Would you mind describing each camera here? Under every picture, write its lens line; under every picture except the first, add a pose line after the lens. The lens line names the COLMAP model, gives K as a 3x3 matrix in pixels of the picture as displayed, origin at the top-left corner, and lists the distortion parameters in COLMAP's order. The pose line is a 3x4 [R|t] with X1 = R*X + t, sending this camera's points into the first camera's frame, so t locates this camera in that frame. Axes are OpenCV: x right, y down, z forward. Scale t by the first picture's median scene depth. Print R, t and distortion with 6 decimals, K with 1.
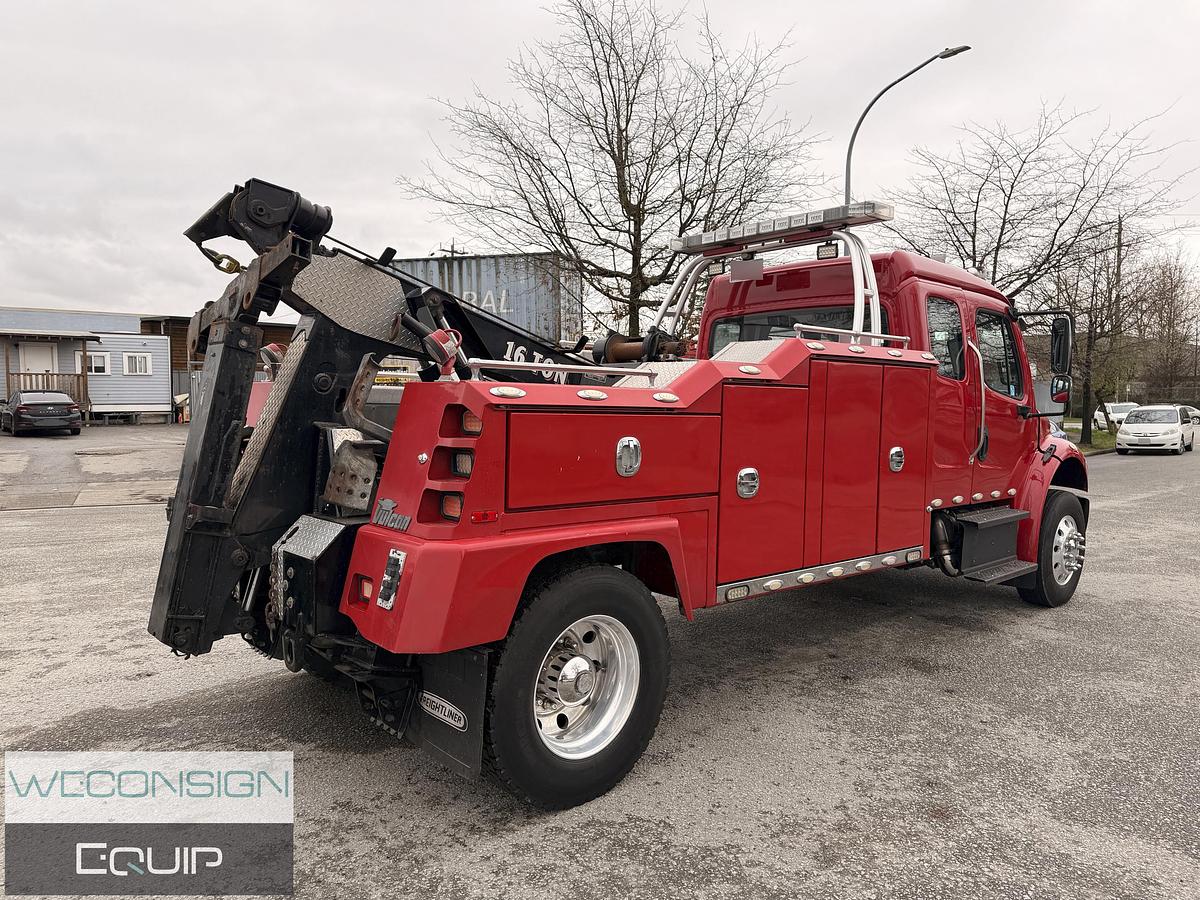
lens RADIAL K [[840.3, 0, 596.8], [0, 840.3, 460.7], [0, 0, 1]] dist [0.038058, -0.049693]
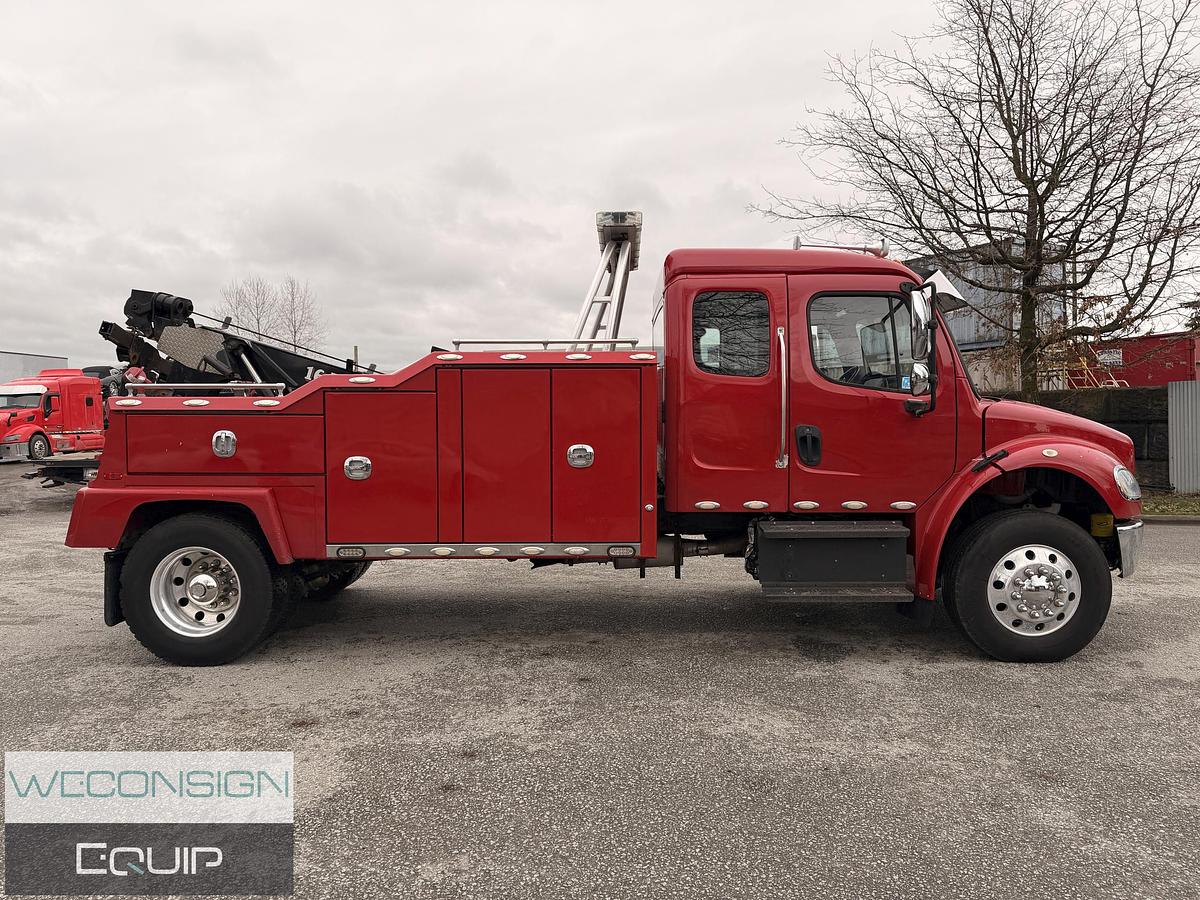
lens RADIAL K [[840.3, 0, 606.9], [0, 840.3, 481.6], [0, 0, 1]] dist [0.038058, -0.049693]
pose [[0.731171, 0.035399, -0.681275, 0.996584], [-0.030063, 0.999355, 0.019661, 0.007811], [0.681531, 0.006106, 0.731763, 0.235622]]
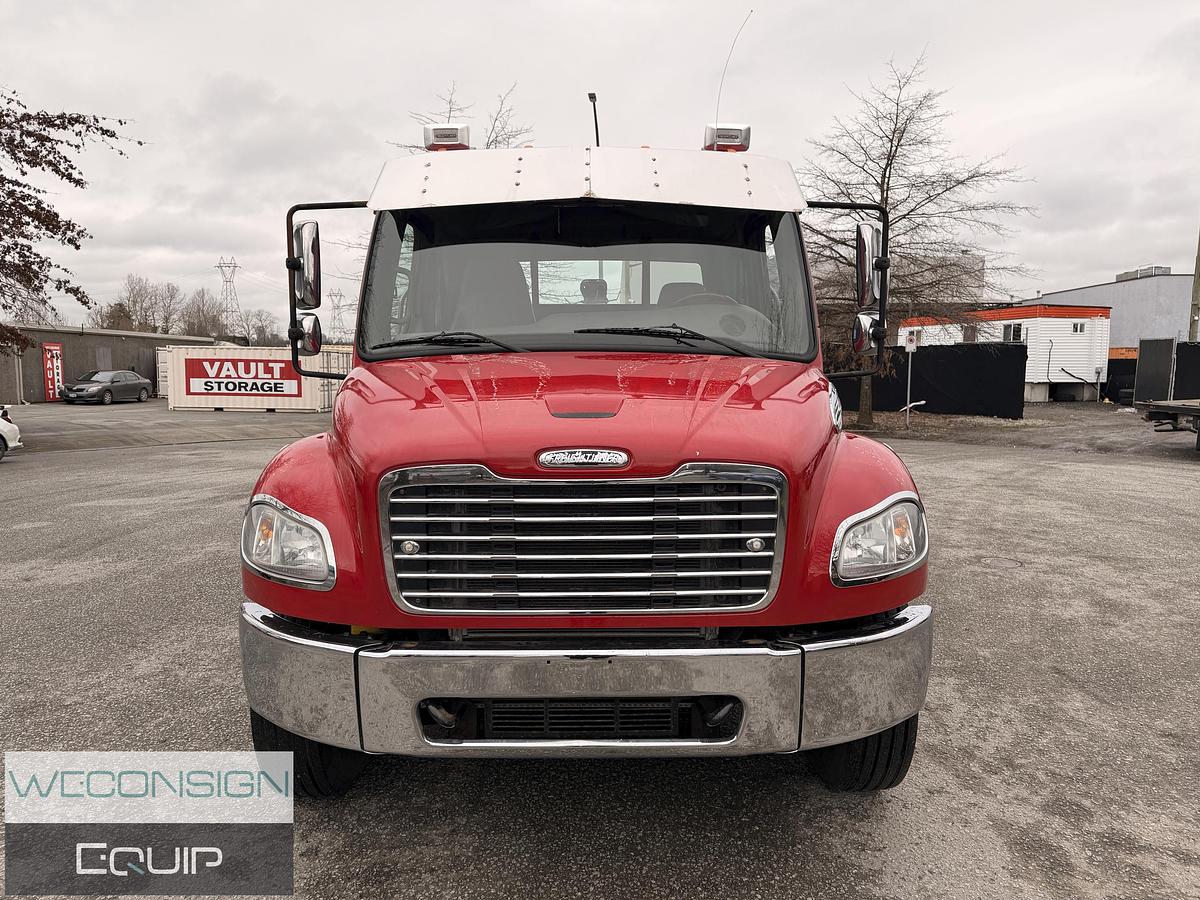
lens RADIAL K [[840.3, 0, 599.3], [0, 840.3, 448.0], [0, 0, 1]] dist [0.038058, -0.049693]
pose [[-0.666135, 0.065889, -0.742915, 1.003888], [-0.059157, 0.988284, 0.140694, -0.115370], [0.743481, 0.137670, -0.654433, 1.805505]]
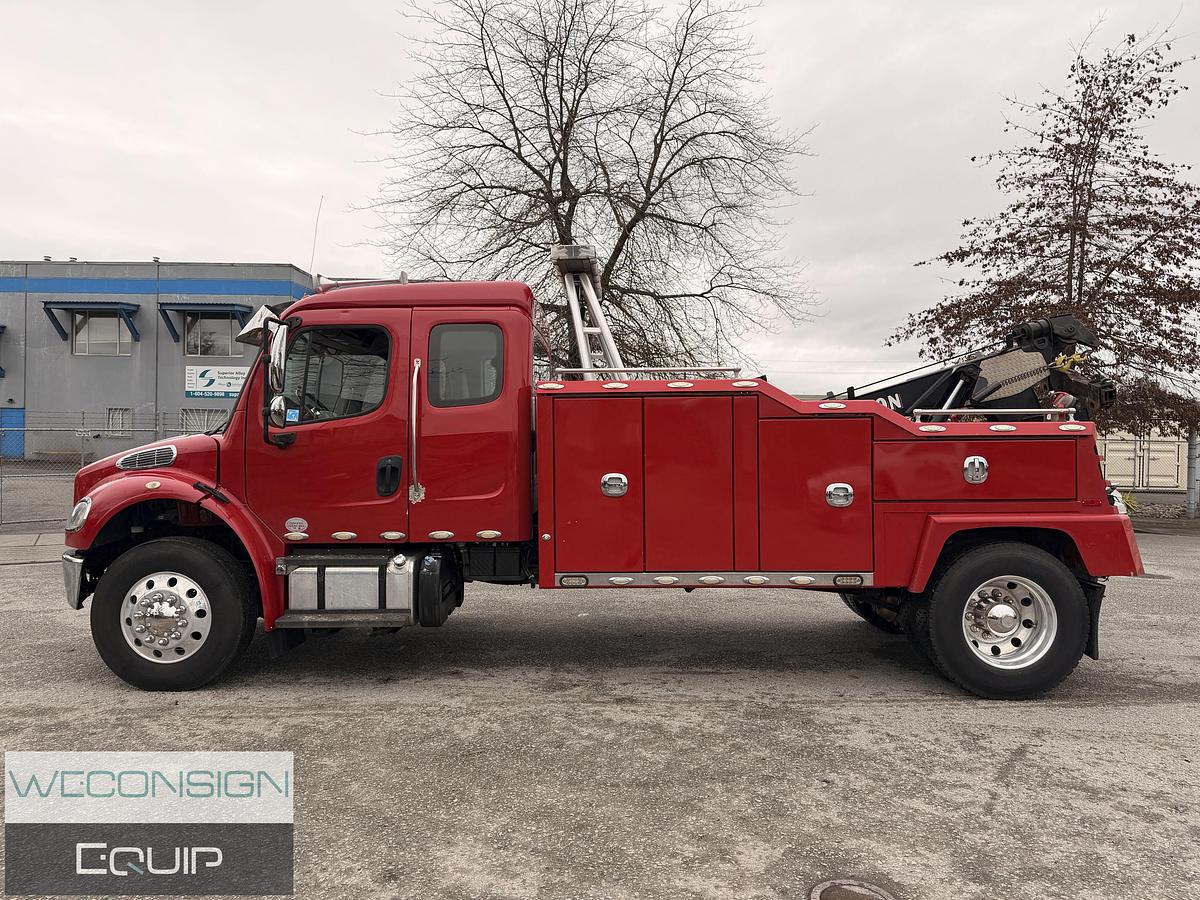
lens RADIAL K [[840.3, 0, 602.1], [0, 840.3, 447.9], [0, 0, 1]] dist [0.038058, -0.049693]
pose [[-0.732816, -0.016845, 0.680218, -0.584276], [0.038880, 0.997024, 0.066576, -0.133210], [-0.679315, 0.075235, -0.729980, 1.928684]]
